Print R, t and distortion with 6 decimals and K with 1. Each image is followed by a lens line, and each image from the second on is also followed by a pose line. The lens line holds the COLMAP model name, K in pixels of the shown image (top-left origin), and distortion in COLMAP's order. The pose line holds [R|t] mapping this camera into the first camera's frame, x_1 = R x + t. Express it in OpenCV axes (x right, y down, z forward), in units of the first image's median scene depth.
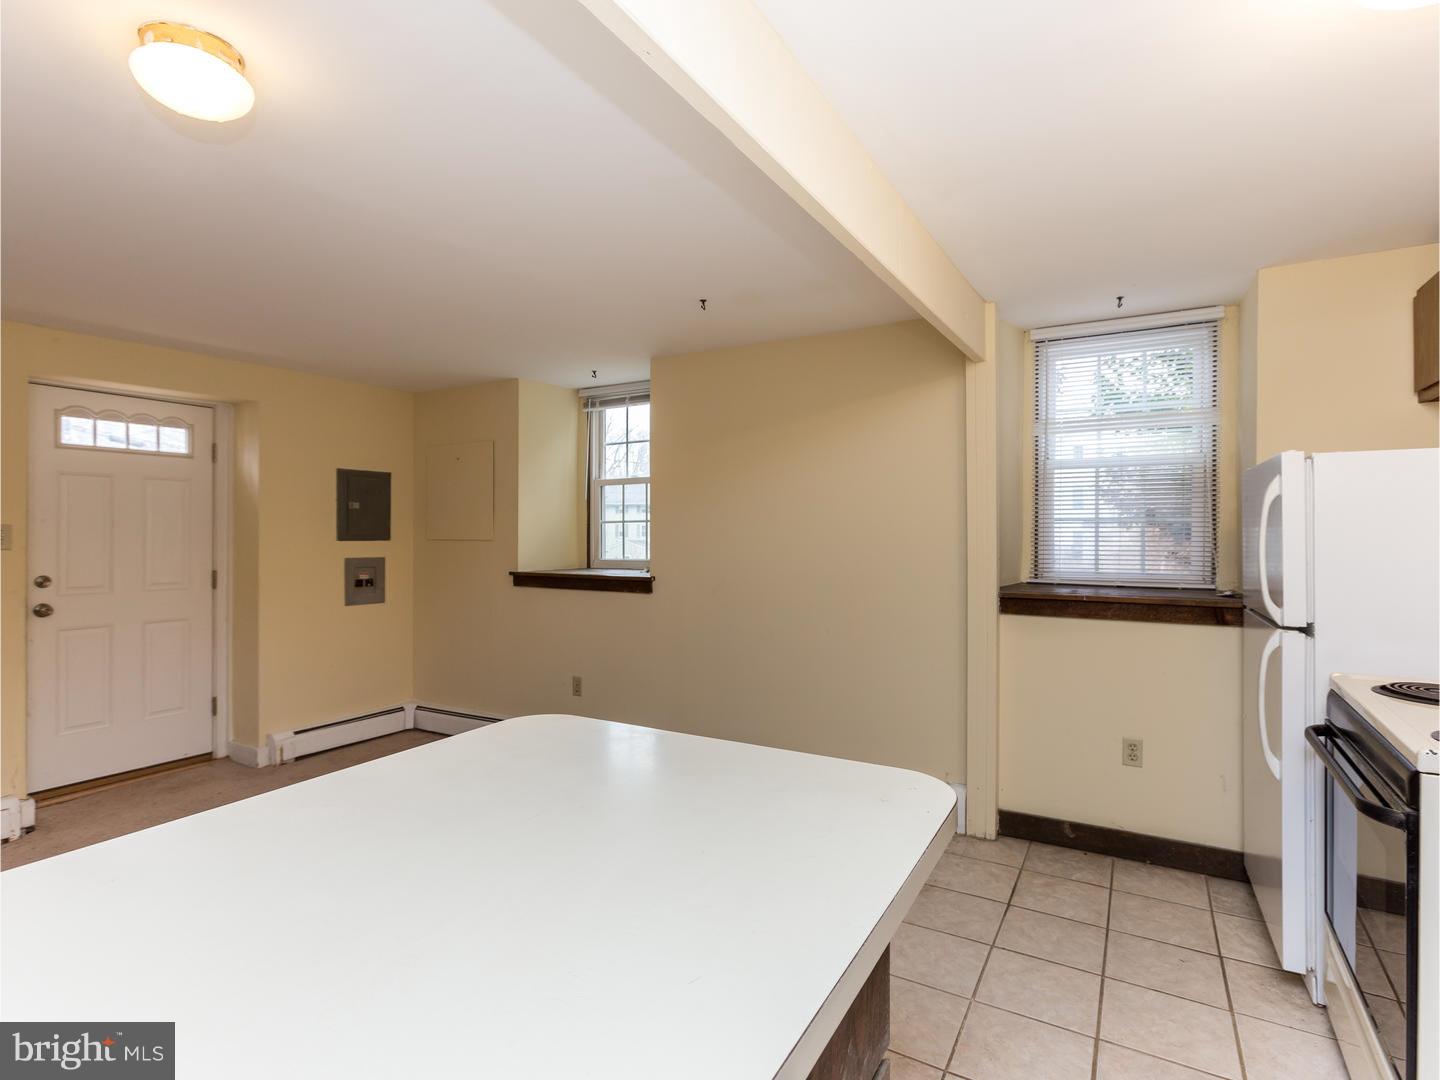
lens RADIAL K [[729.0, 0, 714.1], [0, 729.0, 539.2], [0, 0, 1]] dist [-0.013790, 0.001544]
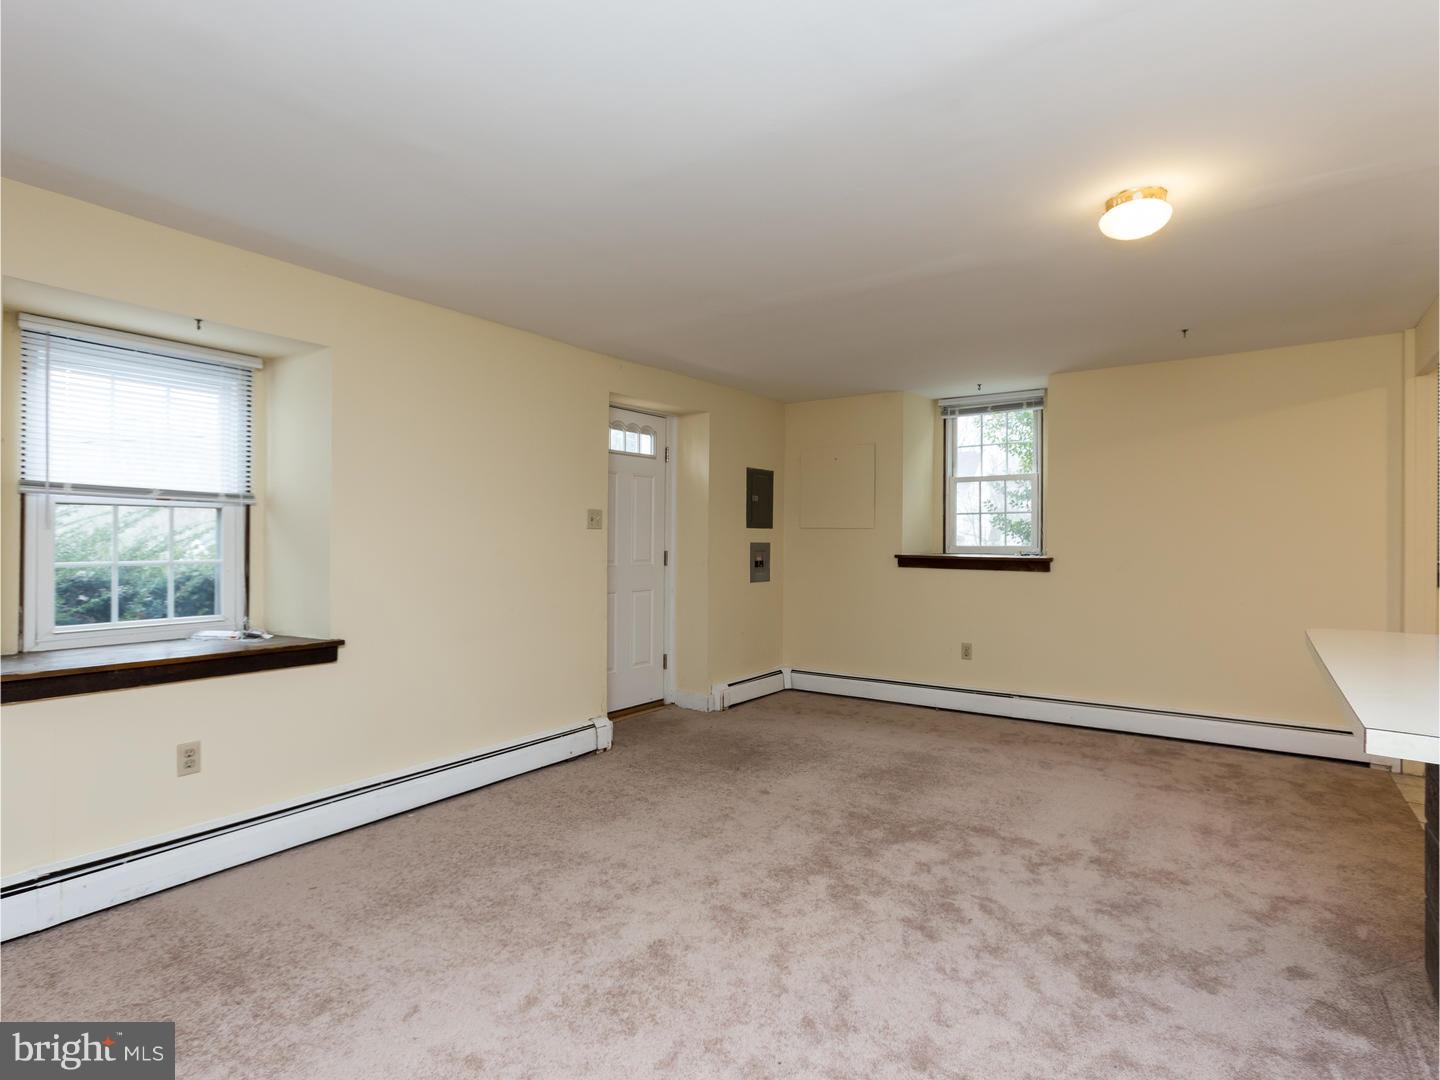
lens RADIAL K [[729.0, 0, 727.7], [0, 729.0, 534.1], [0, 0, 1]] dist [-0.013790, 0.001544]
pose [[0.994800, 0.006221, -0.101659, -0.415887], [-0.007706, 0.999869, -0.014220, 0.029123], [0.101557, 0.014929, 0.994718, -0.195366]]
